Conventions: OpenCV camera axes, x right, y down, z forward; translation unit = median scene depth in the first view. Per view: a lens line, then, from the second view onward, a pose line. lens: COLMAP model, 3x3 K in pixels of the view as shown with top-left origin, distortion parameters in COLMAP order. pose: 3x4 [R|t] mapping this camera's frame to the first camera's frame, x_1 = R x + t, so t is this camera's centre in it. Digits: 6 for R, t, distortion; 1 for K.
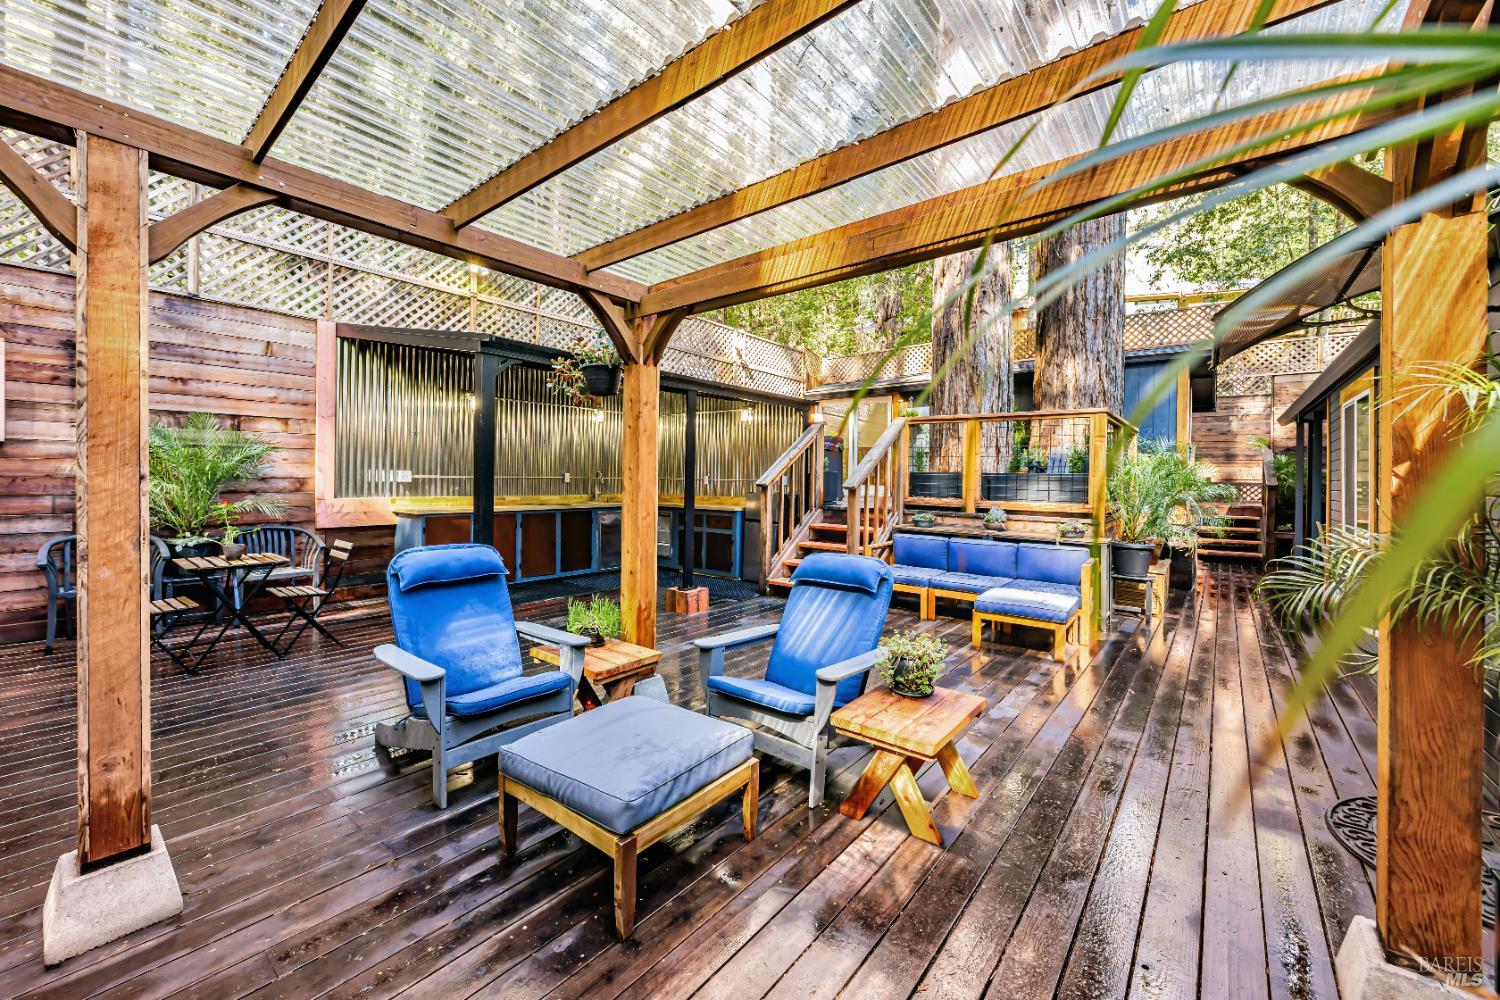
lens RADIAL K [[582.6, 0, 738.1], [0, 582.6, 477.1], [0, 0, 1]] dist [-0.003651, 0.000406]
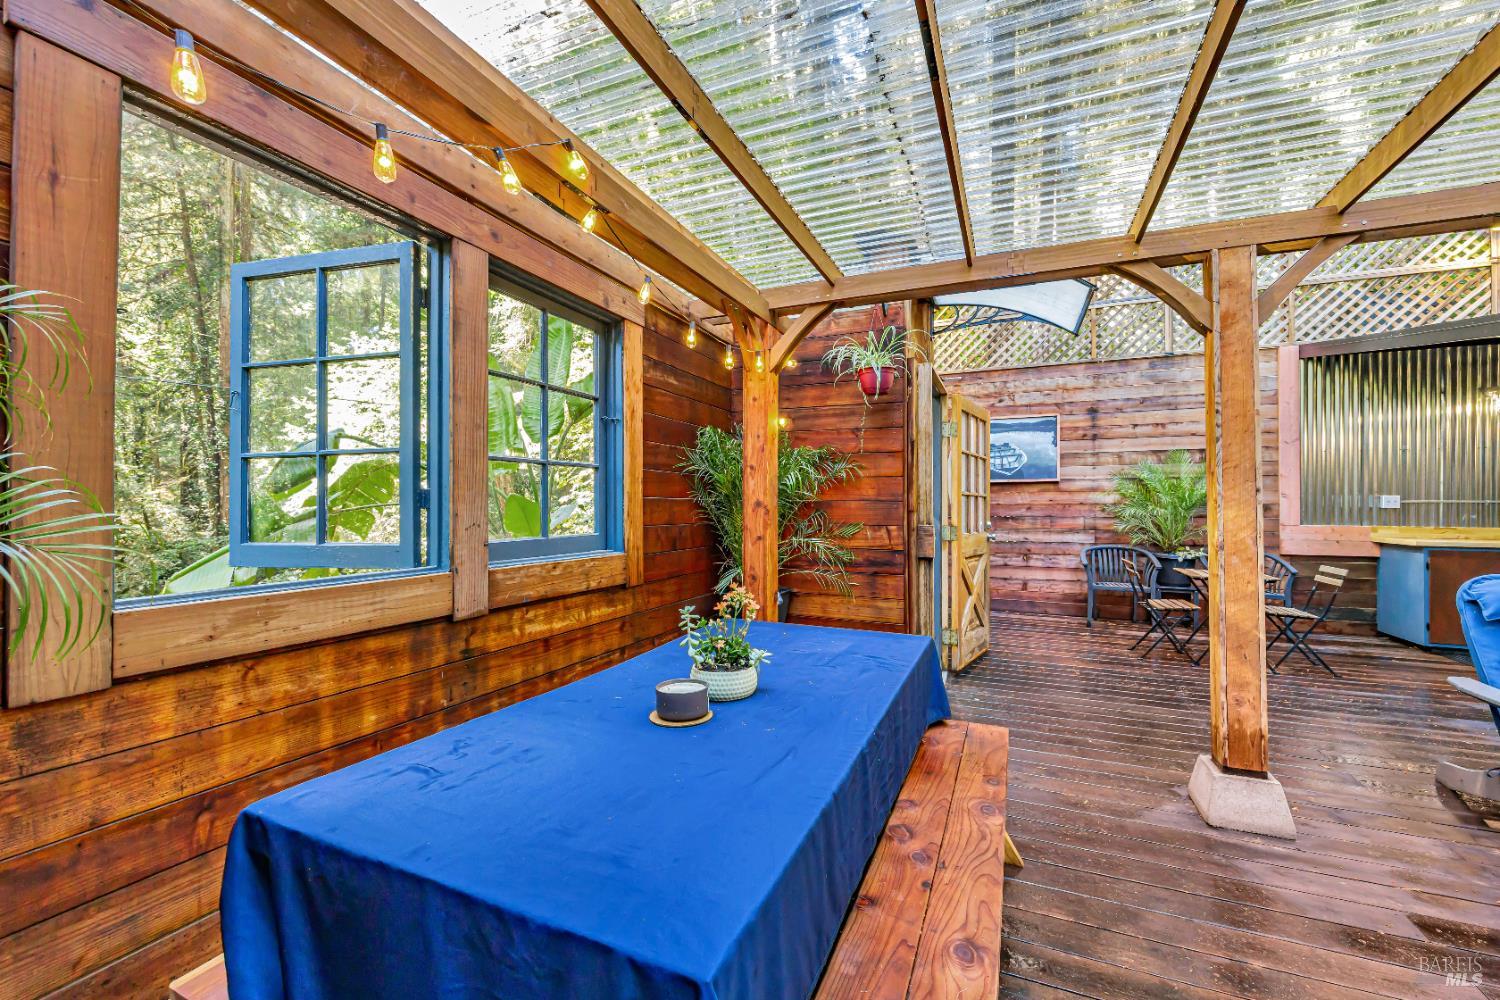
lens RADIAL K [[582.6, 0, 757.3], [0, 582.6, 501.4], [0, 0, 1]] dist [-0.003651, 0.000406]
pose [[0.297895, -0.018868, -0.954412, -0.042246], [-0.000725, 0.999800, -0.019991, 0.021112], [0.954598, 0.006647, 0.297822, -0.191357]]
